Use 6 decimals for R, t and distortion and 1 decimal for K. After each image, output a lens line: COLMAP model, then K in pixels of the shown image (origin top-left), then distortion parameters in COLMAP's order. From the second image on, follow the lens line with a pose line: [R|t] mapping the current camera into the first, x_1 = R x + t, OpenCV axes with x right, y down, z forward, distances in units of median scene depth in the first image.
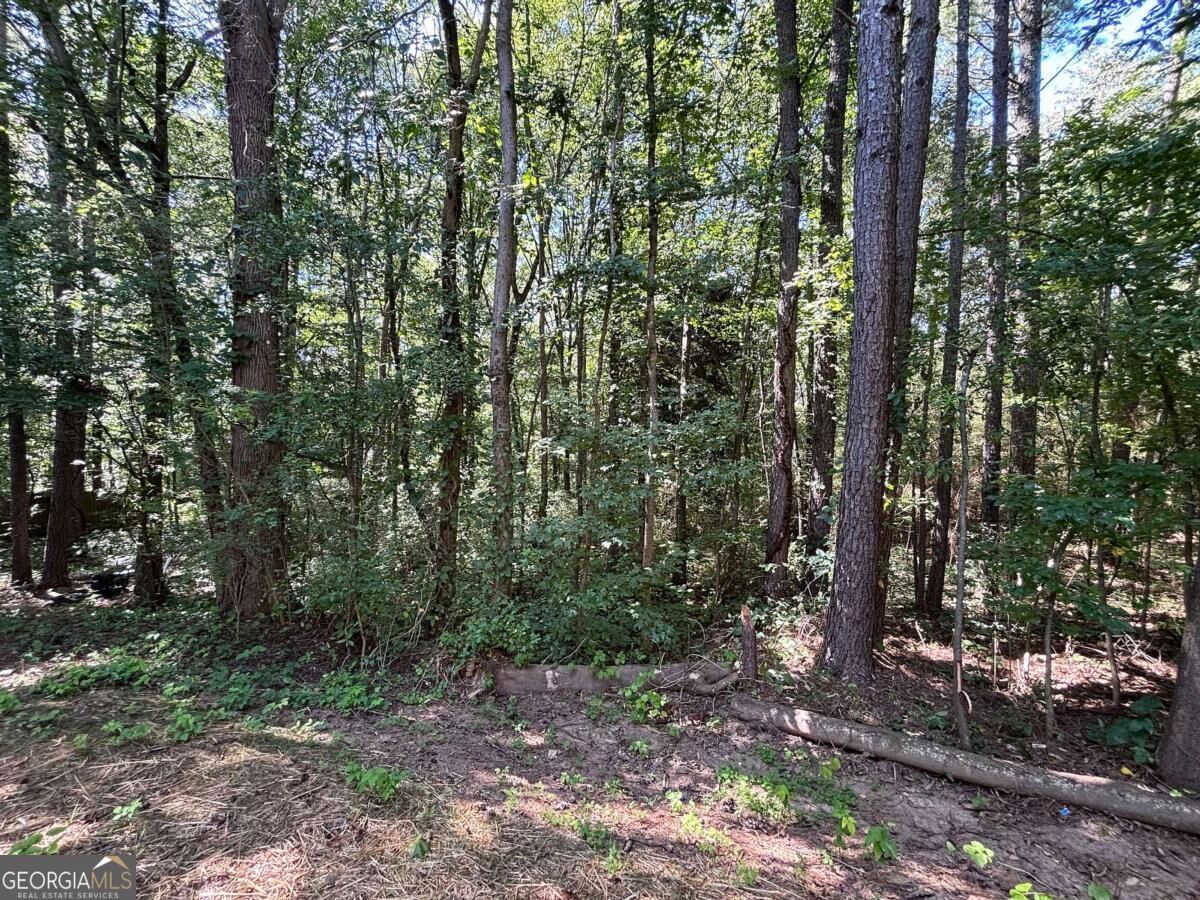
lens RADIAL K [[482.8, 0, 600.0], [0, 482.8, 450.0], [0, 0, 1]] dist [-0.006365, 0.000402]
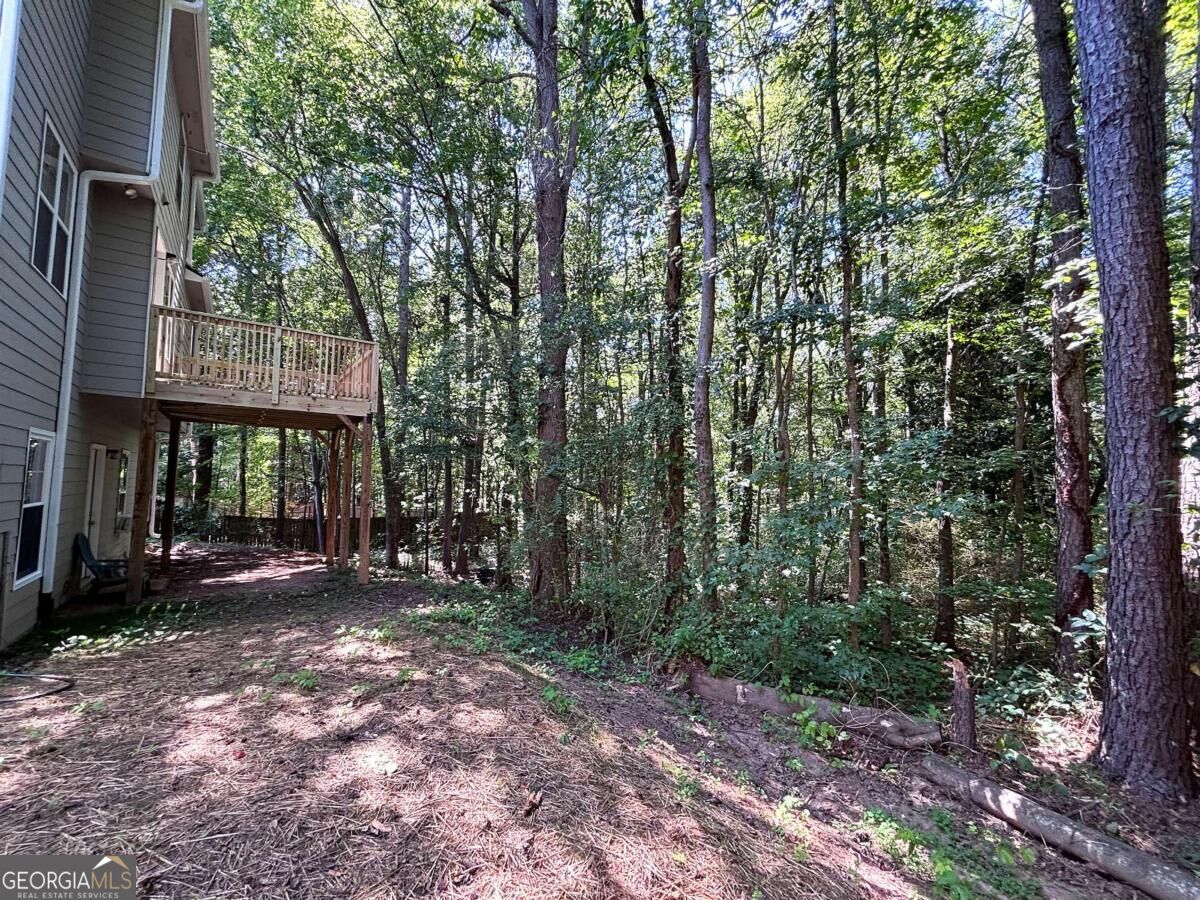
lens RADIAL K [[482.8, 0, 600.0], [0, 482.8, 450.0], [0, 0, 1]] dist [-0.006365, 0.000402]
pose [[0.826421, -0.037256, -0.561819, 0.271284], [-0.006252, 0.997140, -0.075321, 0.010739], [0.563018, 0.065760, 0.823824, -0.115398]]
